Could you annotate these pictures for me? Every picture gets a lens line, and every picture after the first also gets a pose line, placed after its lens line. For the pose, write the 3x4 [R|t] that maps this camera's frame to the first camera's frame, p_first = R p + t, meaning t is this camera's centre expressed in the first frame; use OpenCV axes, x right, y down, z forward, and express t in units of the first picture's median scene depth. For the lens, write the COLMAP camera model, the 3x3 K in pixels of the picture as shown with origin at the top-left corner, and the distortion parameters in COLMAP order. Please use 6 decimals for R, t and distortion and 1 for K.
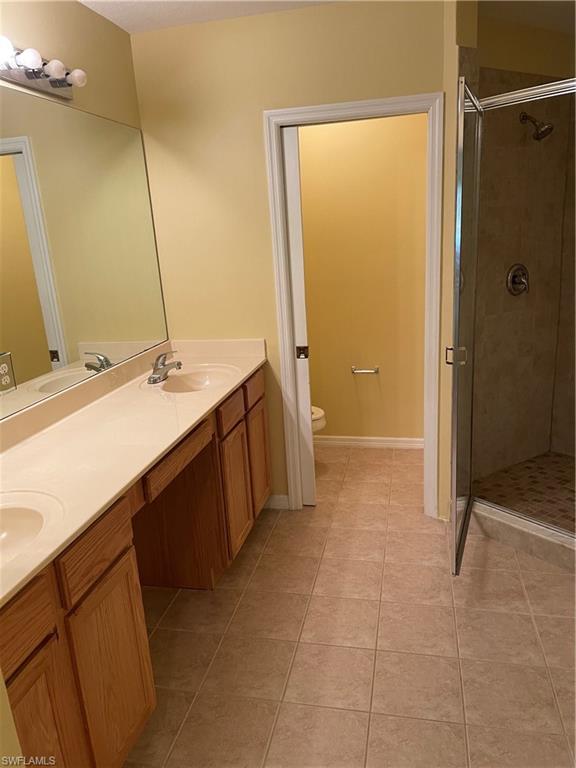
lens RADIAL K [[579.3, 0, 282.0], [0, 579.3, 391.7], [0, 0, 1]] dist [0.084546, -0.111861]
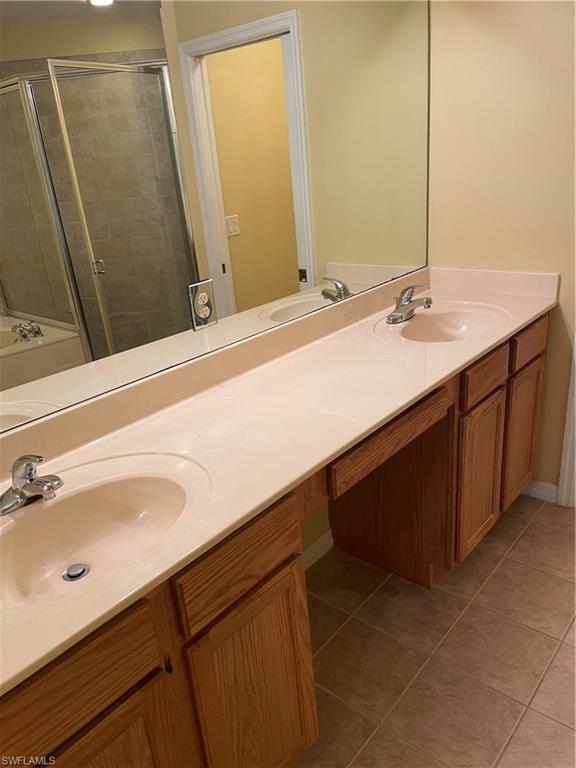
lens RADIAL K [[579.3, 0, 282.0], [0, 579.3, 391.7], [0, 0, 1]] dist [0.084546, -0.111861]
pose [[0.880906, 0.163649, -0.444099, 0.016659], [-0.095845, 0.980560, 0.171218, -0.045965], [0.463486, -0.108262, 0.879466, 0.219591]]
